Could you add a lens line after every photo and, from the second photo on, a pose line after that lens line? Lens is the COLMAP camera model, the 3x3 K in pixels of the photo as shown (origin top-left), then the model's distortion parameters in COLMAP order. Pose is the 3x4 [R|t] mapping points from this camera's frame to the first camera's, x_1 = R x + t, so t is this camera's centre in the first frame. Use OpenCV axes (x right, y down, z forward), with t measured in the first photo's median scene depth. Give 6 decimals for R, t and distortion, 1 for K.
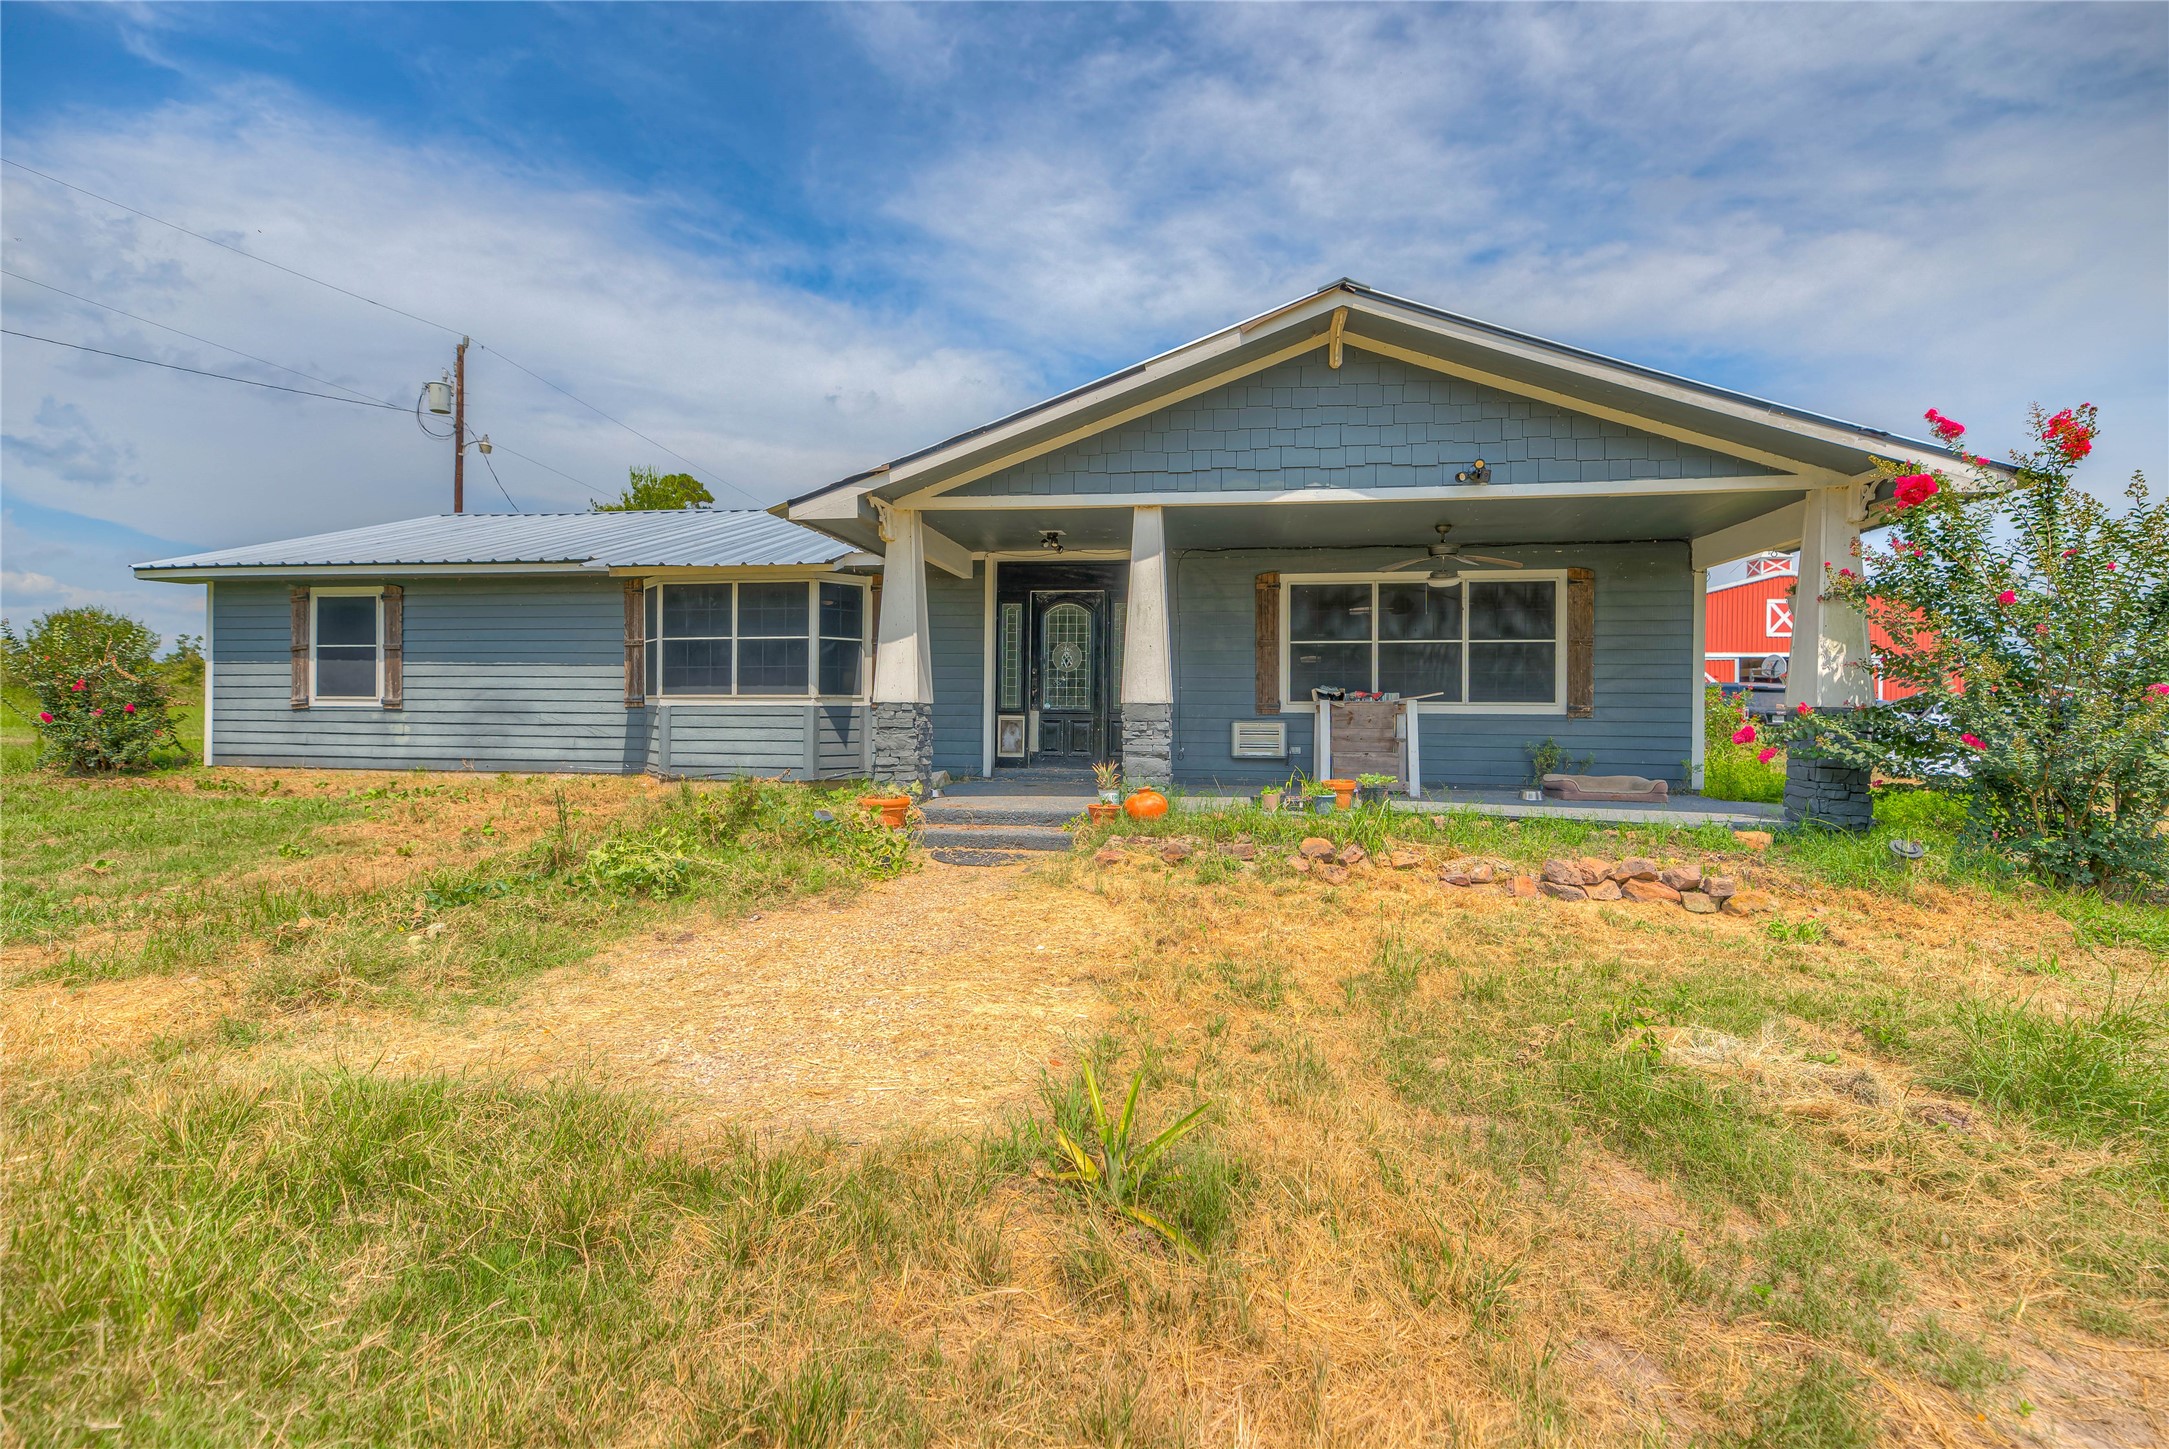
lens RADIAL K [[927.5, 0, 1111.7], [0, 927.5, 714.7], [0, 0, 1]] dist [0.011590, -0.001580]
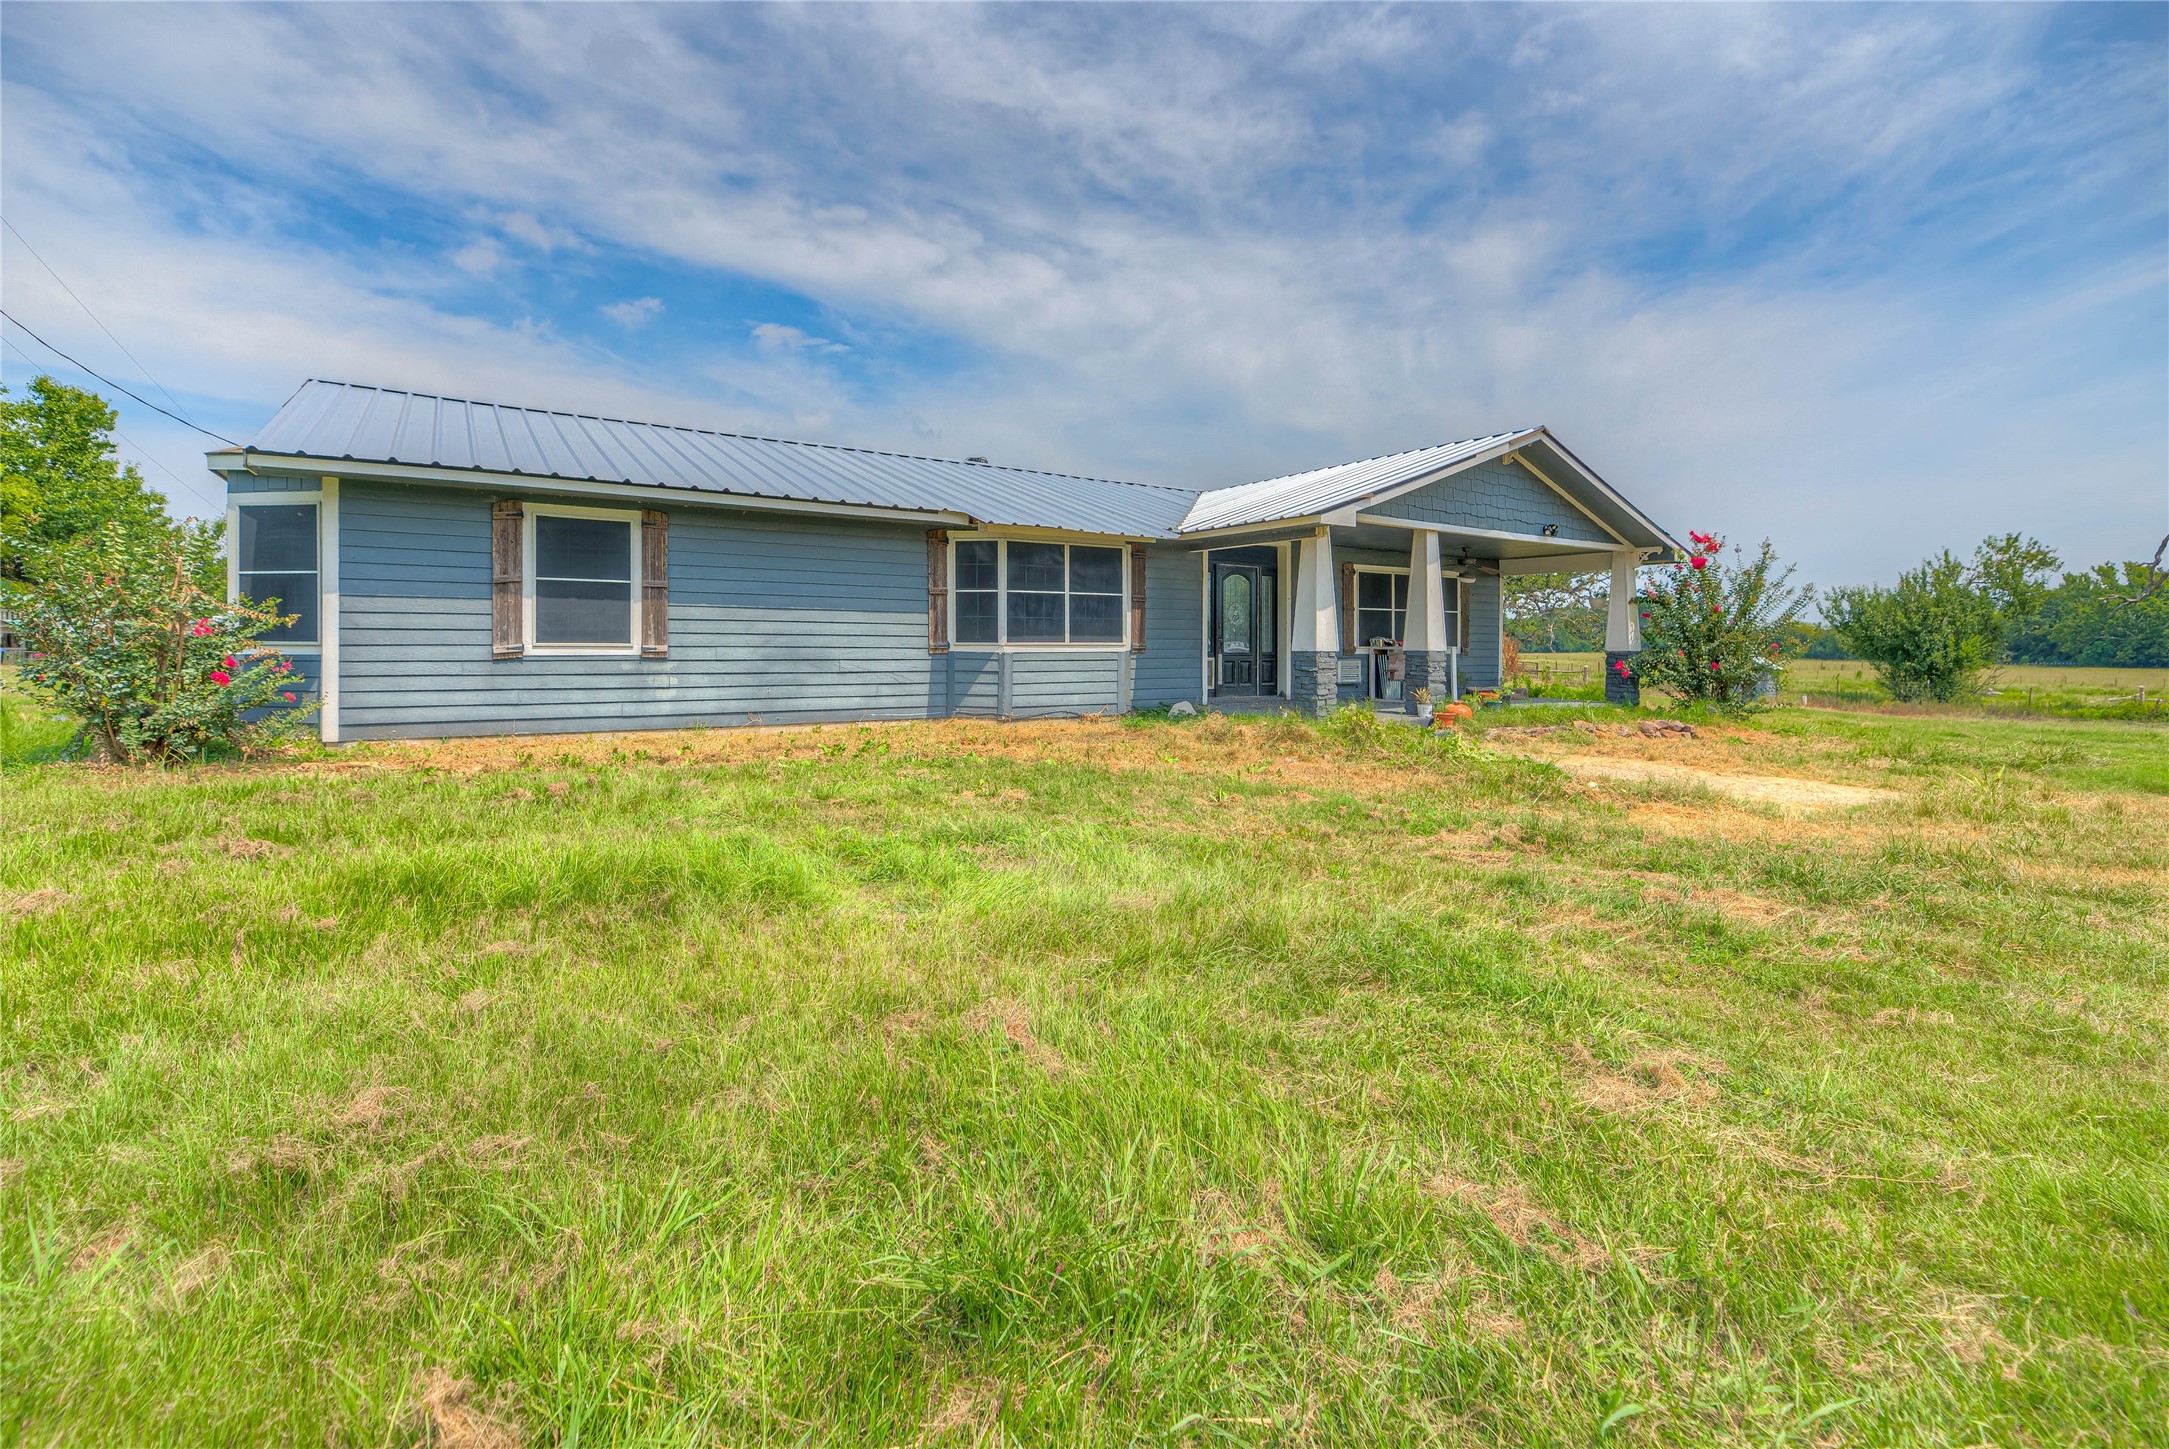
lens RADIAL K [[931.6, 0, 1064.4], [0, 931.6, 684.8], [0, 0, 1]] dist [0.000934, 0.000163]
pose [[0.756737, -0.031809, 0.652945, -1.057897], [0.001229, 0.998883, 0.047237, -0.021751], [-0.653718, -0.034944, 0.755931, 0.121100]]
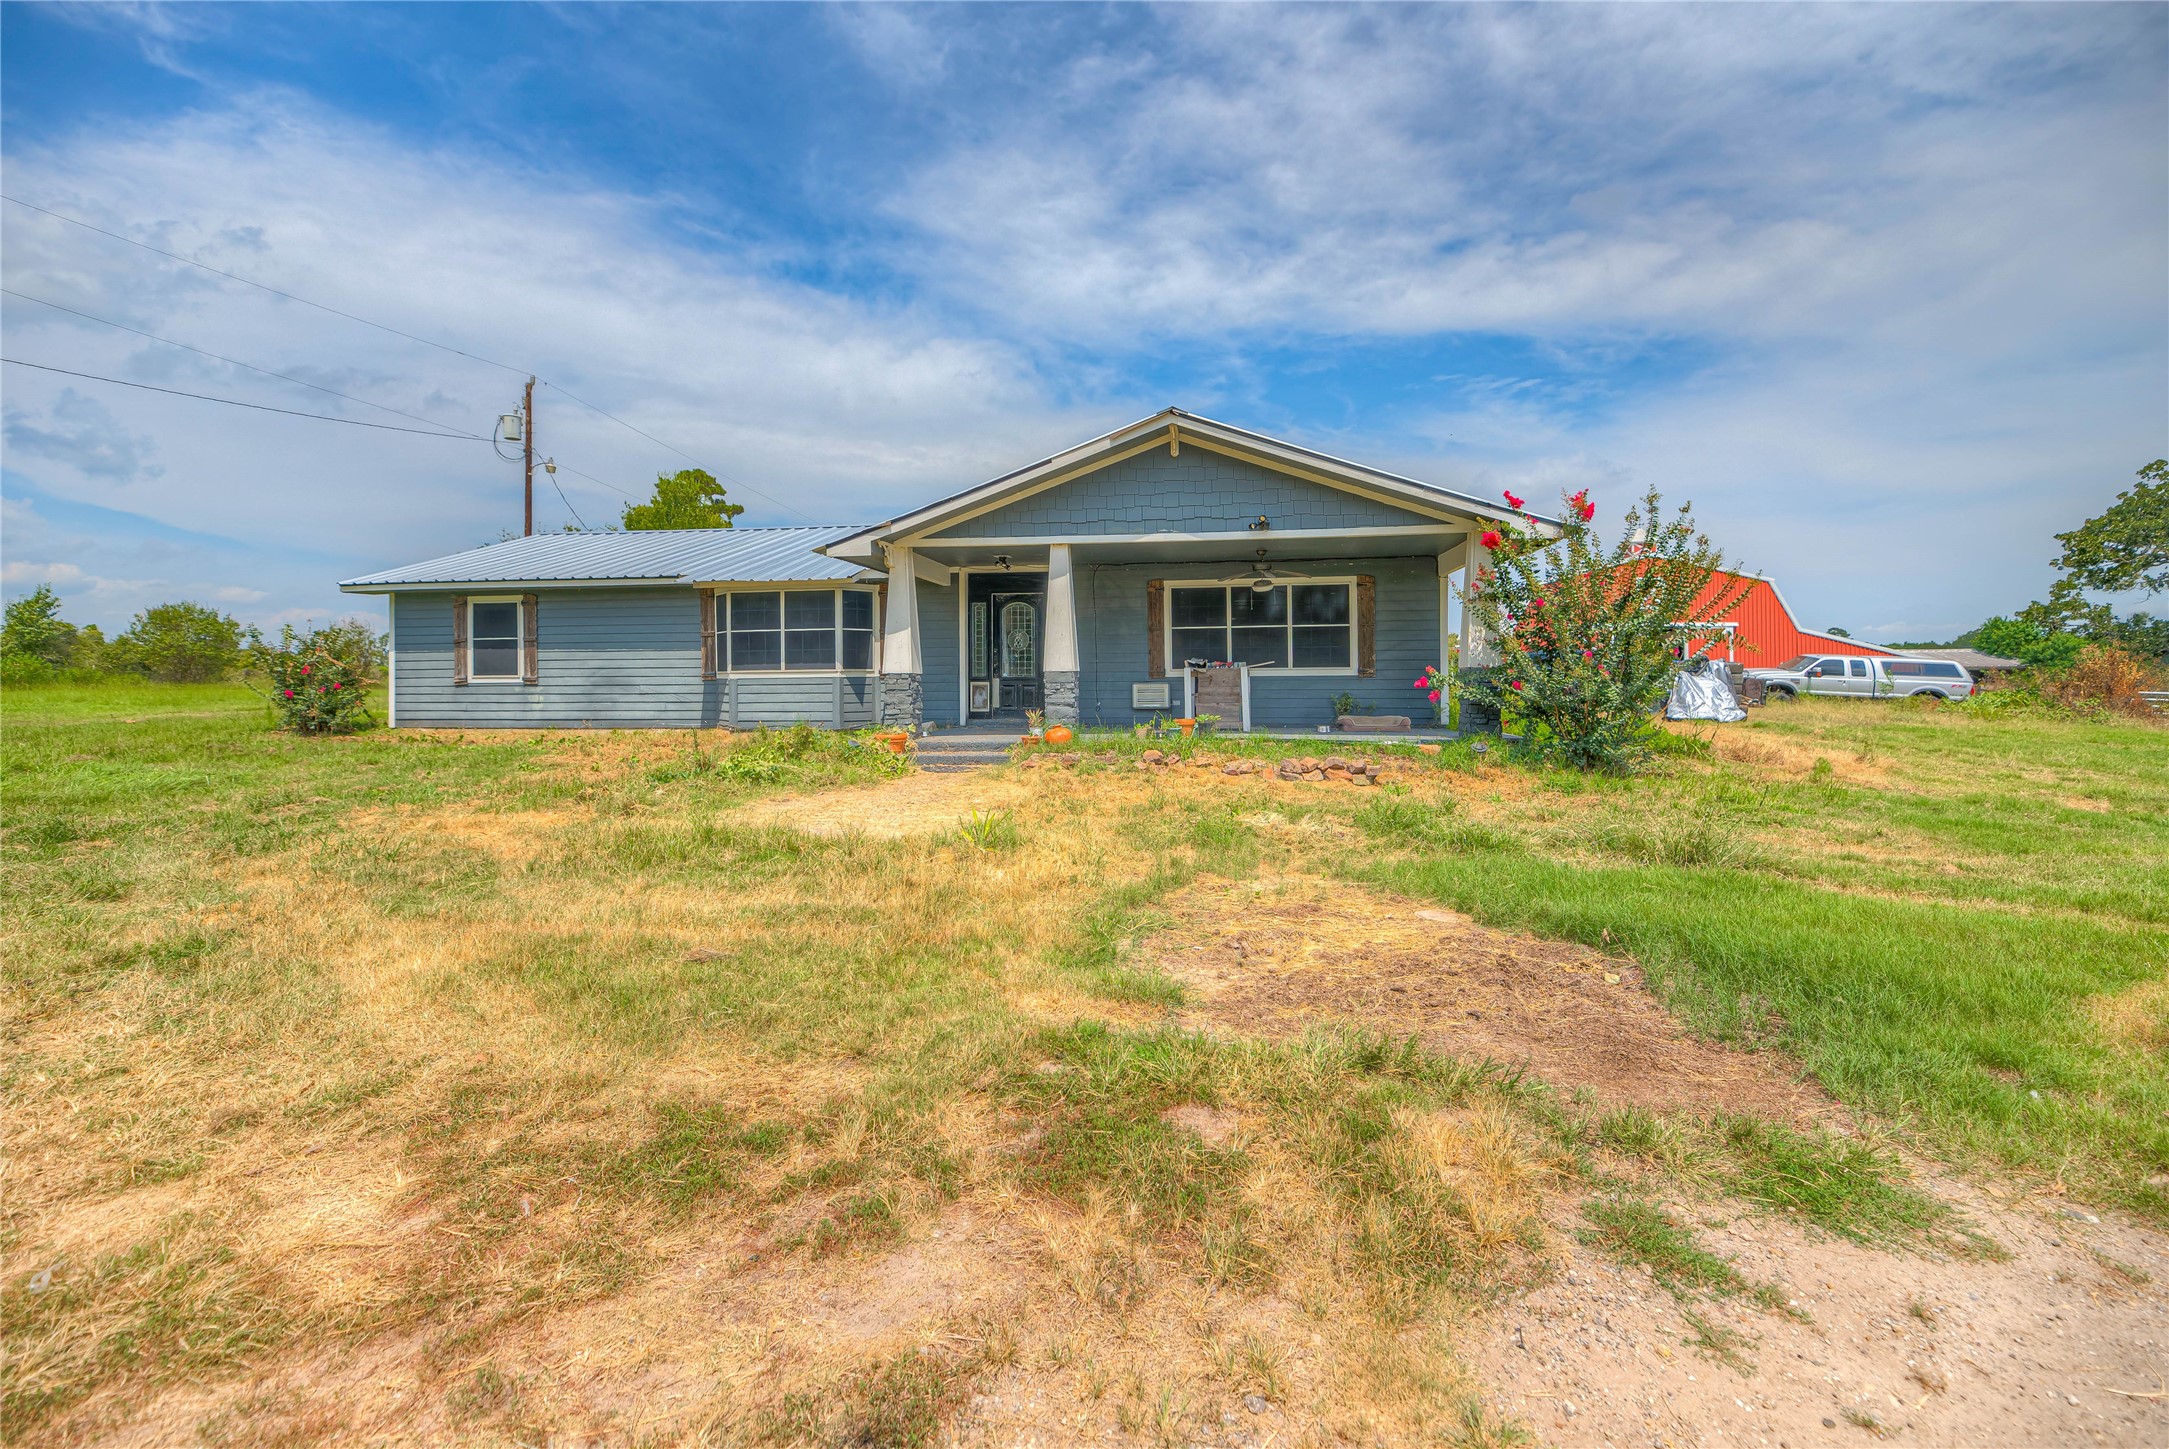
lens RADIAL K [[891.9, 0, 1113.5], [0, 891.9, 672.8], [0, 0, 1]] dist [0.012004, -0.001264]
pose [[0.999842, -0.014333, 0.010468, 0.076103], [0.014493, 0.999778, -0.015287, 0.010007], [-0.010246, 0.015437, 0.999828, -0.334653]]
